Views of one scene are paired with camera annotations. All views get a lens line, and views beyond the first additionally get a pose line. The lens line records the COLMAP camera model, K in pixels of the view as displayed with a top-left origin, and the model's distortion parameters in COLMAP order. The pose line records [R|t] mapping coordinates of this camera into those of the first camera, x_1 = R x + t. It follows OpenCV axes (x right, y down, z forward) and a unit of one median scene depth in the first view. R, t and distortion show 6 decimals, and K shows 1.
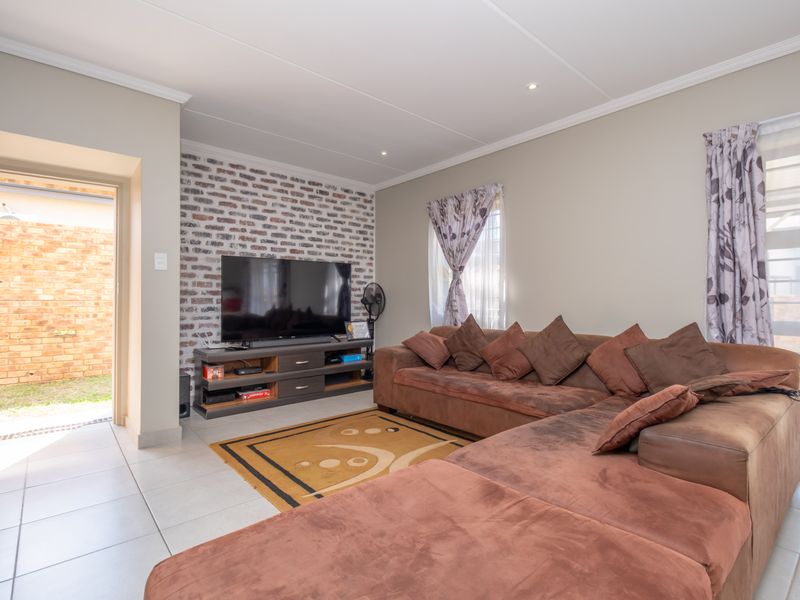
lens RADIAL K [[412.8, 0, 407.0], [0, 412.8, 291.4], [0, 0, 1]] dist [0.018008, -0.001347]
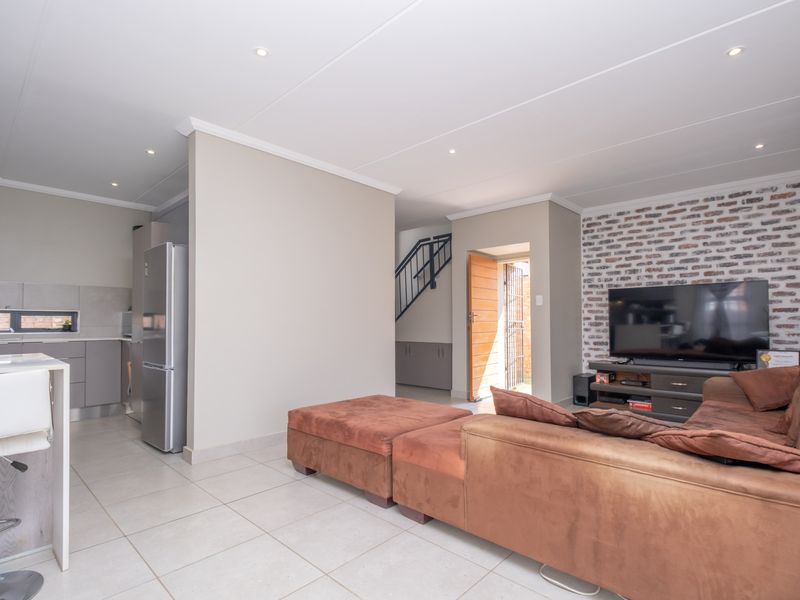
lens RADIAL K [[412.8, 0, 399.7], [0, 412.8, 305.8], [0, 0, 1]] dist [0.018008, -0.001347]
pose [[0.090631, -0.041684, -0.995012, 0.678496], [0.020702, 0.998987, -0.039965, 0.002500], [0.995669, -0.016977, 0.091403, 0.200100]]
